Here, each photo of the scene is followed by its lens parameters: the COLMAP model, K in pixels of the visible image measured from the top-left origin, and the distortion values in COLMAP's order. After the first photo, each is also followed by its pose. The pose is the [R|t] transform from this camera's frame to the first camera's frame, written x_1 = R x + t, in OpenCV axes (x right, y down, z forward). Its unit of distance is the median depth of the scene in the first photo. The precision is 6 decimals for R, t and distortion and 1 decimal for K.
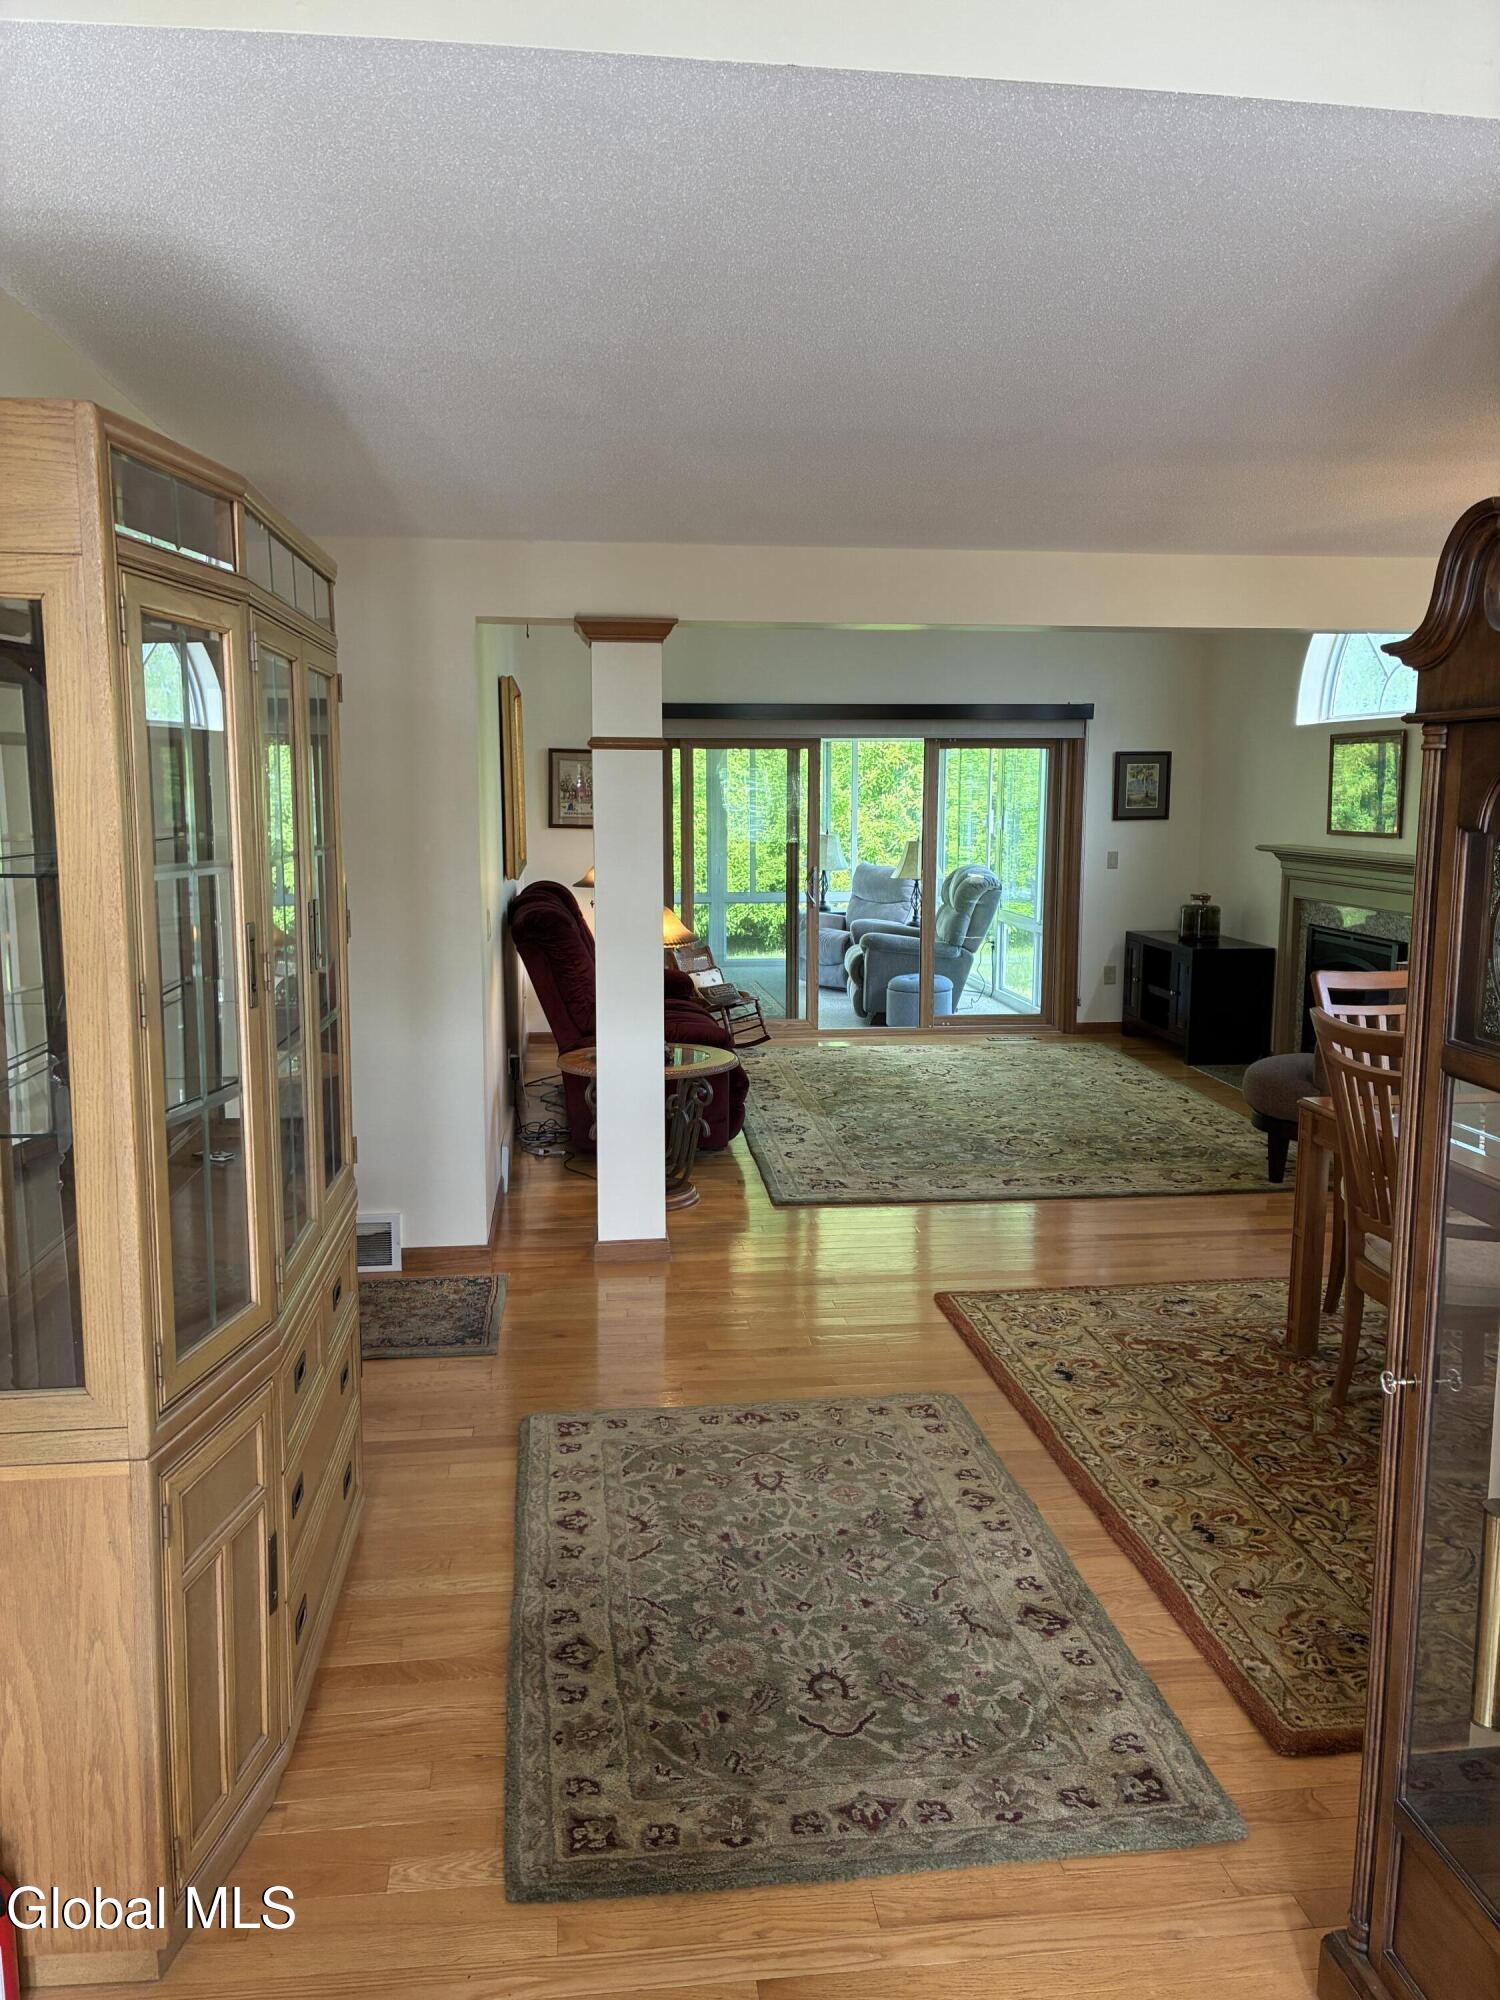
lens RADIAL K [[1524.9, 0, 748.3], [0, 1524.9, 995.0], [0, 0, 1]] dist [0.011507, 0.001446]
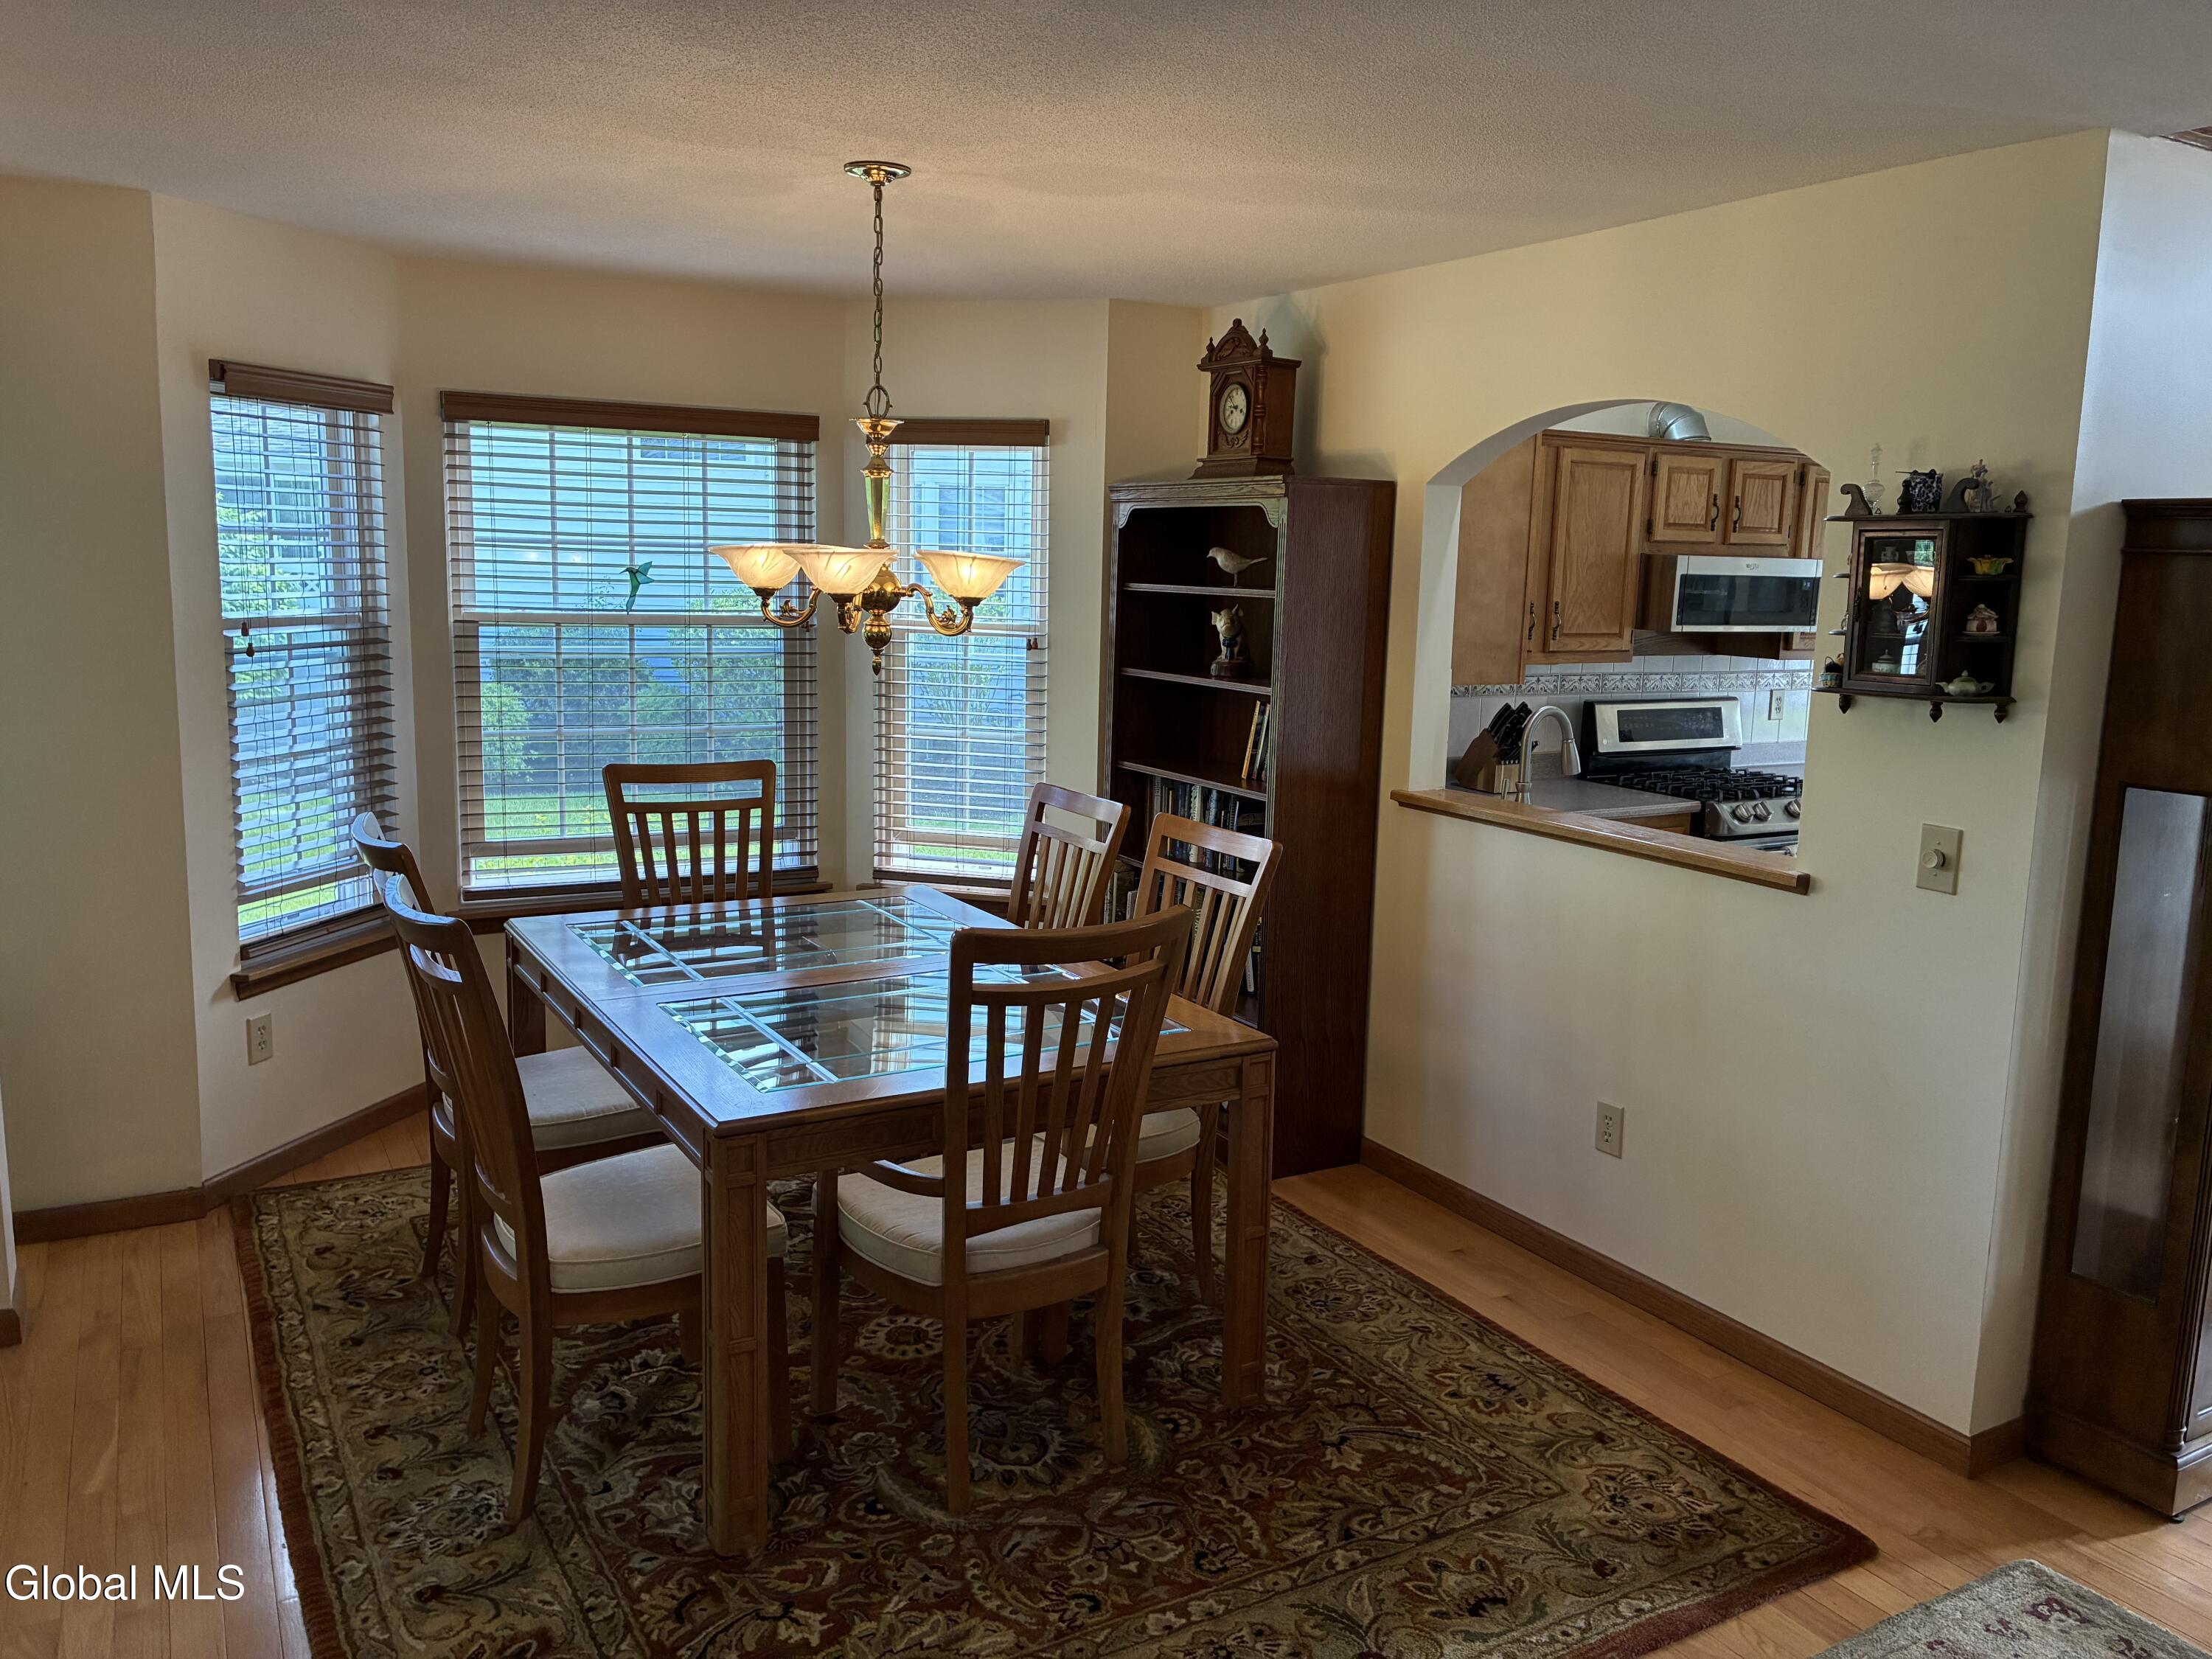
lens RADIAL K [[1686.5, 0, 1099.2], [0, 1686.5, 822.7], [0, 0, 1]] dist [0.011507, 0.001446]
pose [[-0.387135, -0.149911, 0.909755, -0.258385], [0.107418, 0.972642, 0.205984, -0.164184], [-0.915745, 0.177468, -0.360440, 1.179559]]
